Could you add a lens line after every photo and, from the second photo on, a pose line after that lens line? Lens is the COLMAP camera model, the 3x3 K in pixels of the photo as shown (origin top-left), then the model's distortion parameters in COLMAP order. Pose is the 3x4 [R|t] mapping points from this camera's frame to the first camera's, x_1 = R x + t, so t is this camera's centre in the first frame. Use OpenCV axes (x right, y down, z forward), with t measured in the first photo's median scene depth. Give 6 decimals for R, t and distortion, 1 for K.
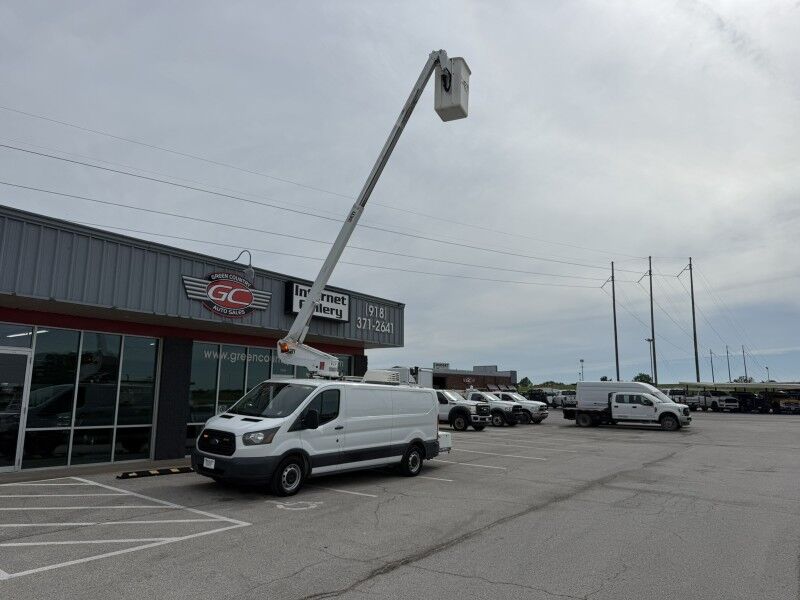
lens RADIAL K [[555.7, 0, 405.9], [0, 555.7, 299.6], [0, 0, 1]] dist [0.141945, -0.260546]
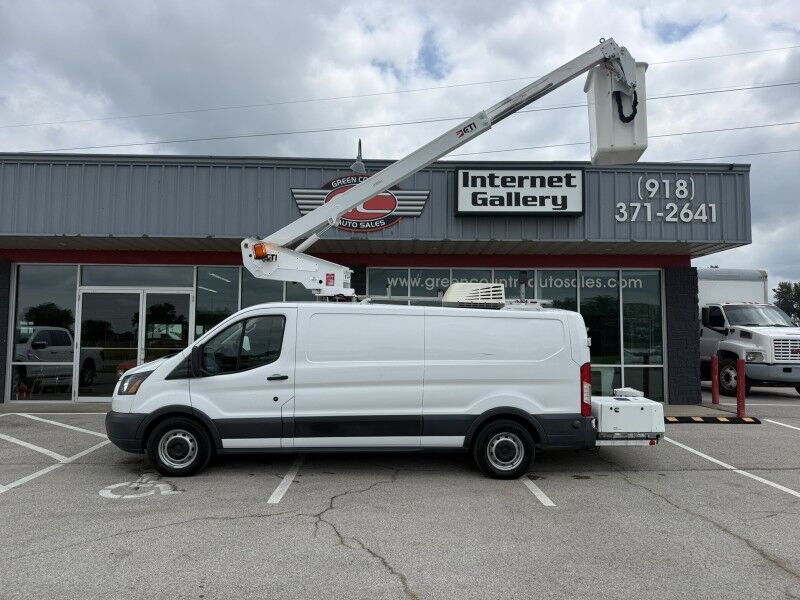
lens RADIAL K [[555.7, 0, 405.9], [0, 555.7, 299.6], [0, 0, 1]] dist [0.141945, -0.260546]
pose [[0.594735, -0.060653, -0.801631, 0.313991], [0.138024, 0.990047, 0.027492, 0.104016], [0.791985, -0.126995, 0.597187, 0.530187]]
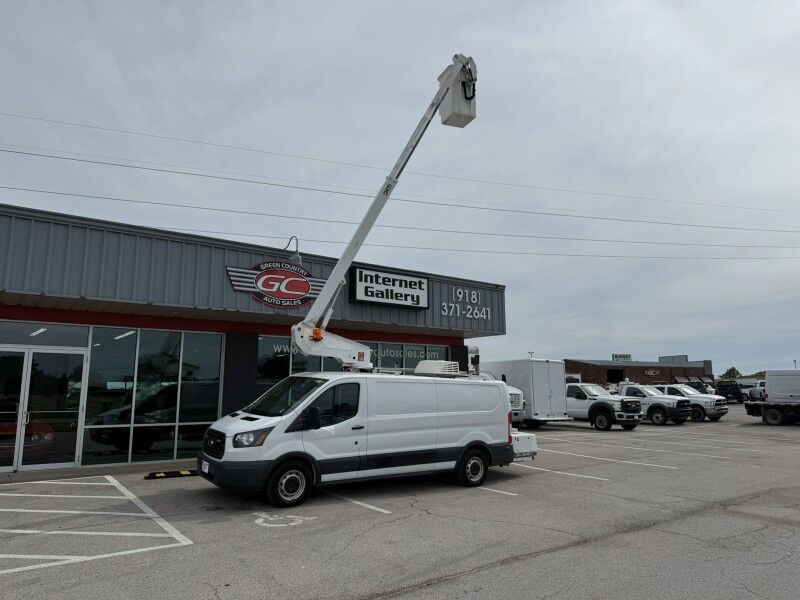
lens RADIAL K [[555.7, 0, 405.9], [0, 555.7, 299.6], [0, 0, 1]] dist [0.141945, -0.260546]
pose [[0.950405, -0.060158, -0.305142, 0.158168], [0.062983, 0.998014, -0.000587, 0.028043], [0.304572, -0.018661, 0.952307, 0.153882]]
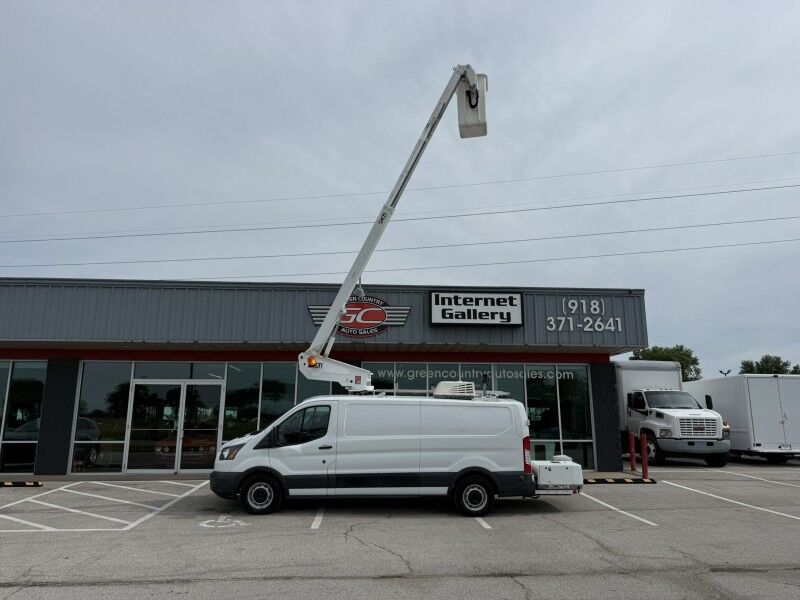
lens RADIAL K [[555.7, 0, 405.9], [0, 555.7, 299.6], [0, 0, 1]] dist [0.141945, -0.260546]
pose [[0.626080, -0.165665, -0.761957, 0.500232], [0.138156, 0.985278, -0.100699, 0.072562], [0.767422, -0.042223, 0.639751, 0.375326]]
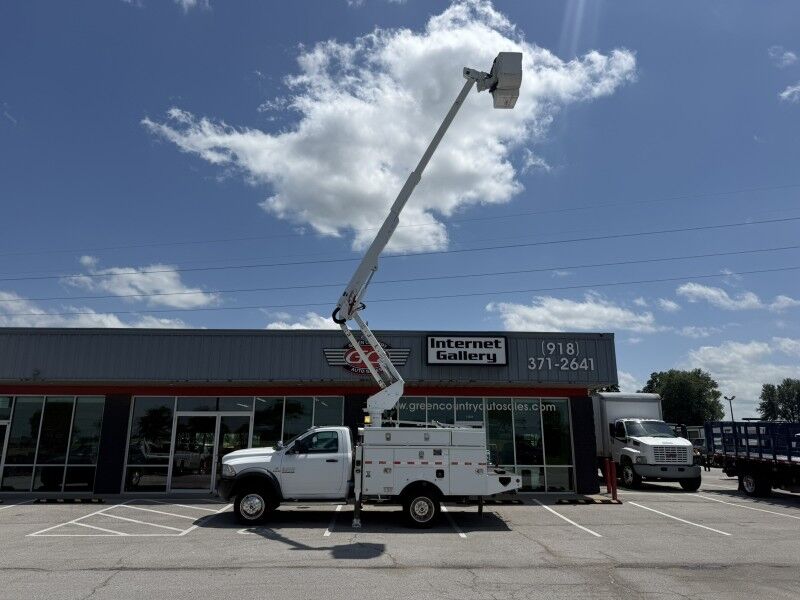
lens RADIAL K [[547.4, 0, 400.9], [0, 547.4, 299.5], [0, 0, 1]] dist [0.189600, -0.392684]
pose [[0.594453, -0.201289, -0.778530, 0.648005], [0.139452, 0.979299, -0.146719, 0.051041], [0.791946, -0.021350, 0.610217, 0.302846]]
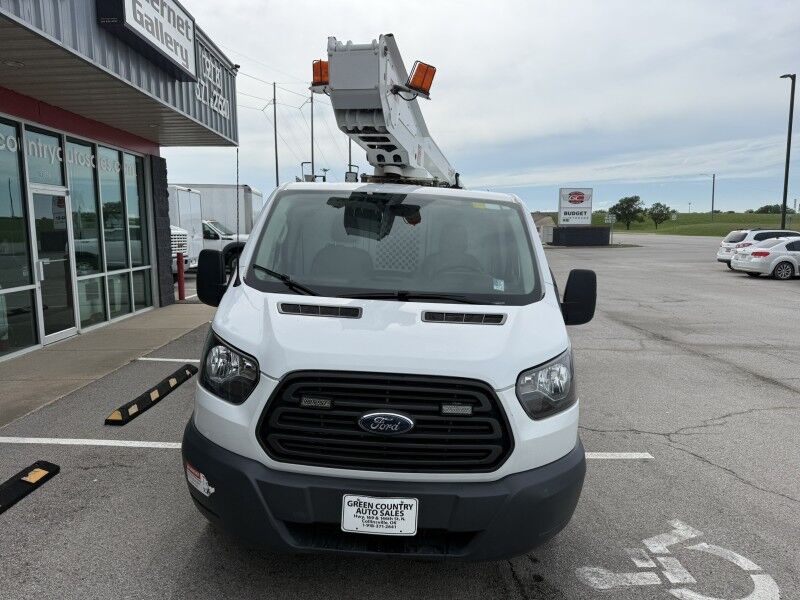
lens RADIAL K [[570.0, 0, 394.3], [0, 570.0, 297.7], [0, 0, 1]] dist [-0.008329, -0.008706]
pose [[0.819100, -0.084890, 0.567335, -0.297644], [-0.083078, 0.961009, 0.263741, 0.089987], [-0.567603, -0.263164, 0.780110, 0.532887]]
